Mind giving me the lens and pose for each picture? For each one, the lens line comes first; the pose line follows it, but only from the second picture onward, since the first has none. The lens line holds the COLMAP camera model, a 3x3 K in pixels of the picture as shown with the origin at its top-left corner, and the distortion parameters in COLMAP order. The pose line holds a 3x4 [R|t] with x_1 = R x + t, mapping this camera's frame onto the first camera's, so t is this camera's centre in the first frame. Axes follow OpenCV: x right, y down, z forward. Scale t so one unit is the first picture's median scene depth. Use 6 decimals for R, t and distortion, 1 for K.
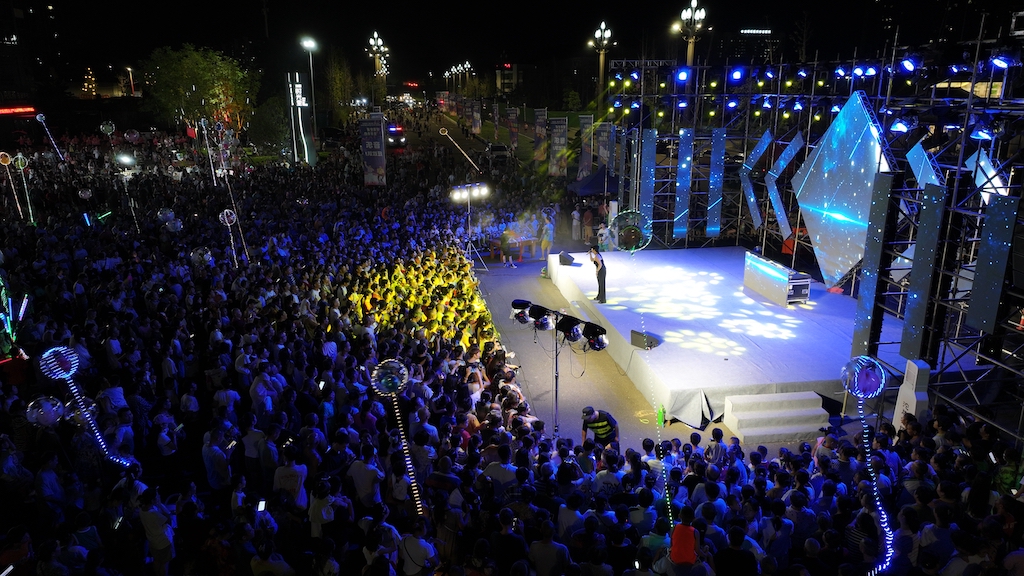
lens RADIAL K [[714.2, 0, 512.0], [0, 714.2, 288.0], [0, 0, 1]] dist [0.002602, 0.008070]
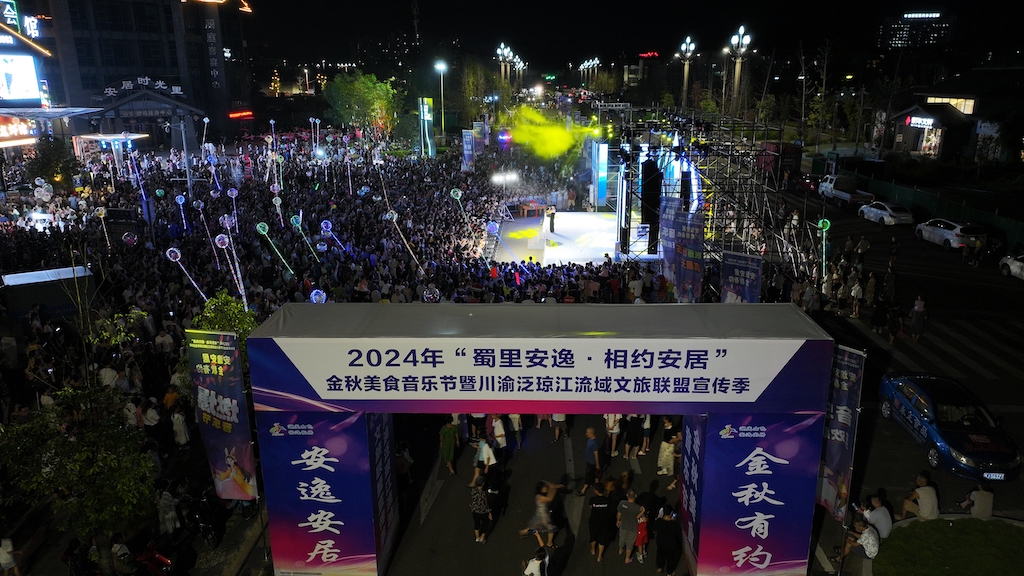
lens RADIAL K [[714.2, 0, 512.0], [0, 714.2, 288.0], [0, 0, 1]] dist [0.002602, 0.008070]
pose [[0.981222, 0.051515, -0.185877, 0.082312], [-0.048527, 0.998610, 0.020591, 0.029093], [0.186679, -0.011184, 0.982357, -0.210139]]
